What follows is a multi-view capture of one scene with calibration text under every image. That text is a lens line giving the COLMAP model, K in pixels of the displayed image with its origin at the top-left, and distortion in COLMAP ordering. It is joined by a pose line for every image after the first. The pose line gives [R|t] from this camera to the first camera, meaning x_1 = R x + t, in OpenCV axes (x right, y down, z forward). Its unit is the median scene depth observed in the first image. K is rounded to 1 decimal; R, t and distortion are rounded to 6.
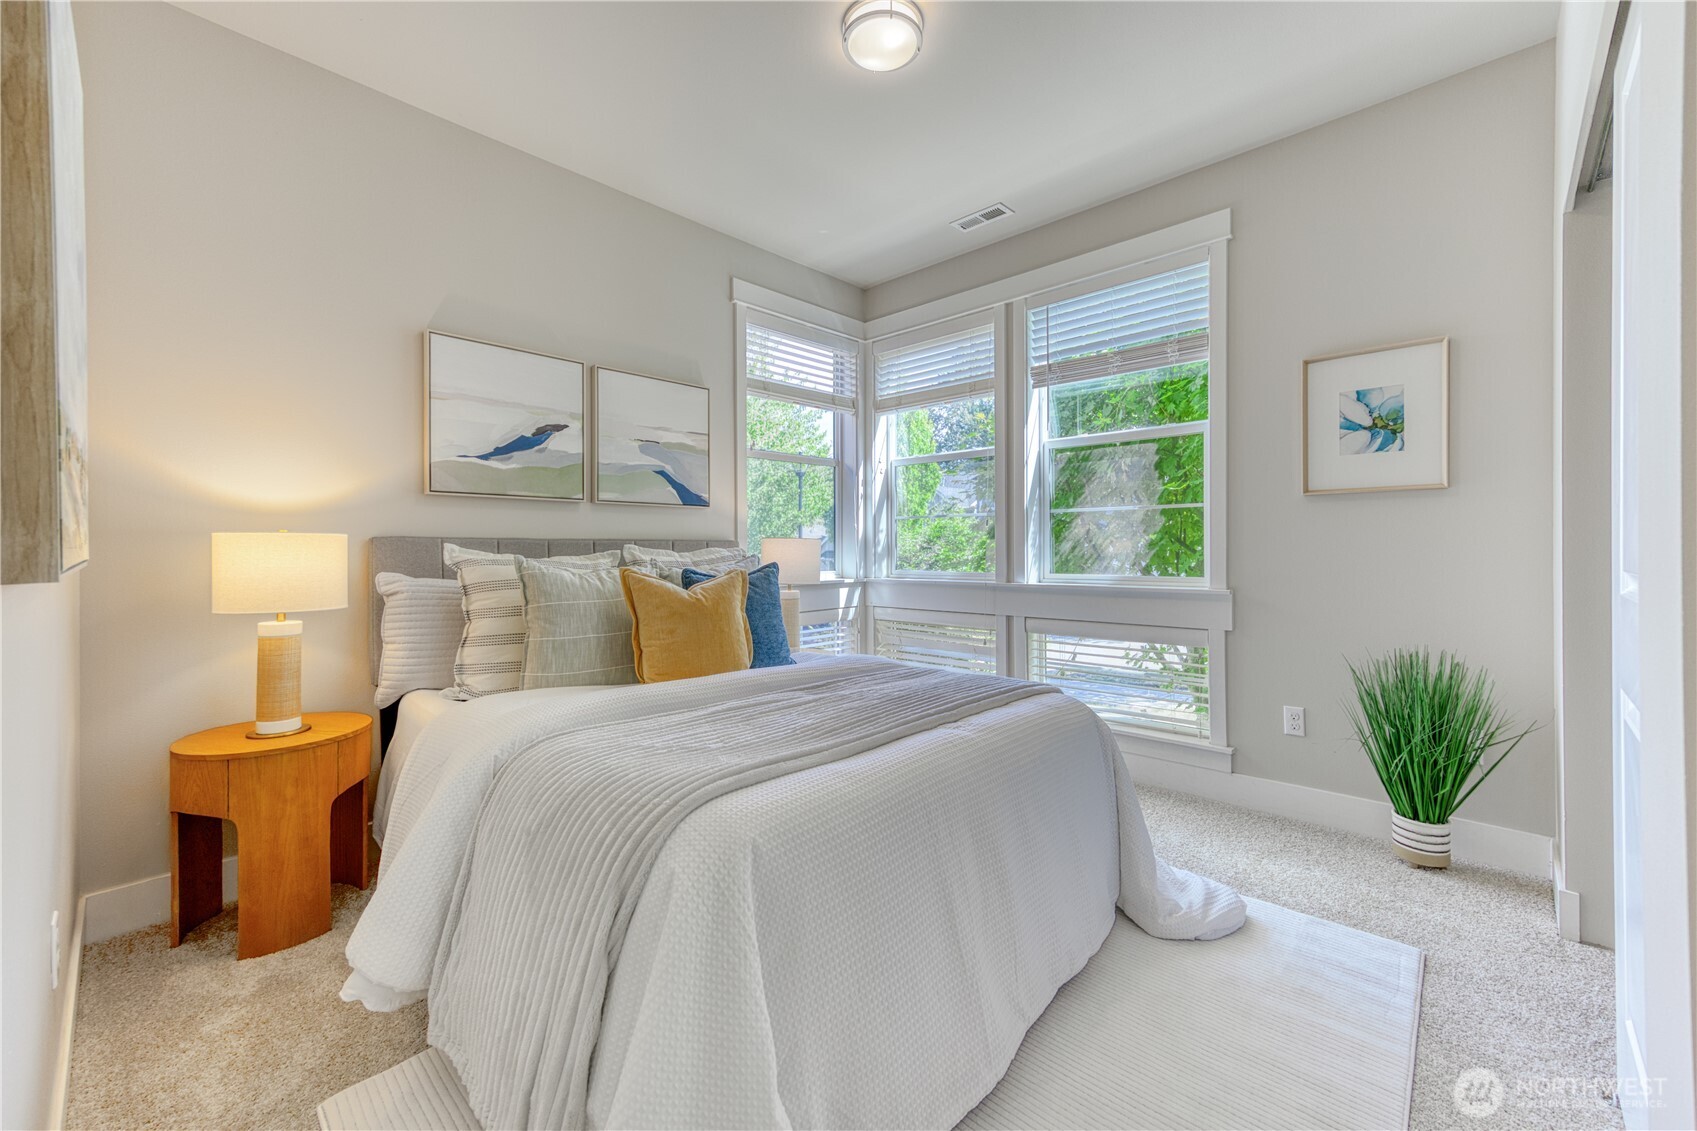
lens RADIAL K [[683.5, 0, 849.0], [0, 683.5, 547.7], [0, 0, 1]] dist [-0.000119, -0.000014]
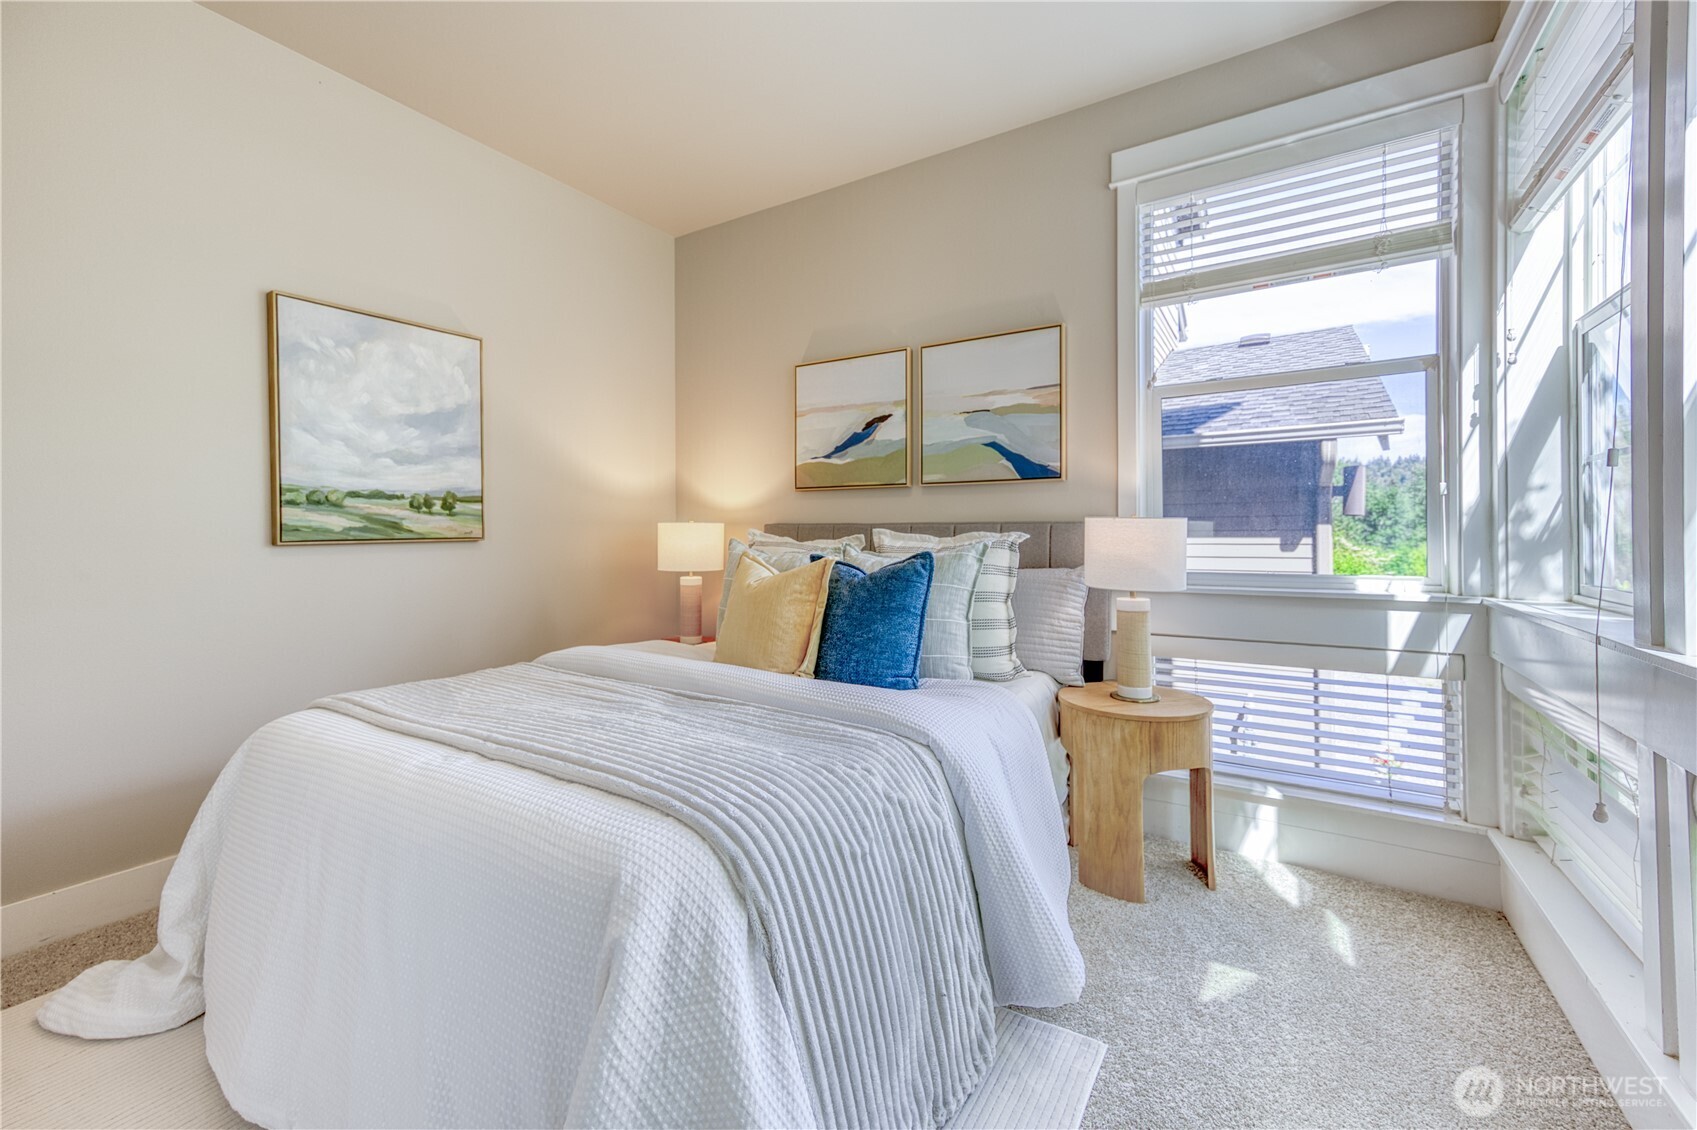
lens RADIAL K [[681.3, 0, 849.4], [0, 681.3, 530.1], [0, 0, 1]] dist [0.000990, 0.000039]
pose [[0.192714, 0.000132, -0.981255, 0.529661], [0.001614, 0.999999, 0.000452, -0.002421], [0.981254, -0.001671, 0.192714, 0.656392]]
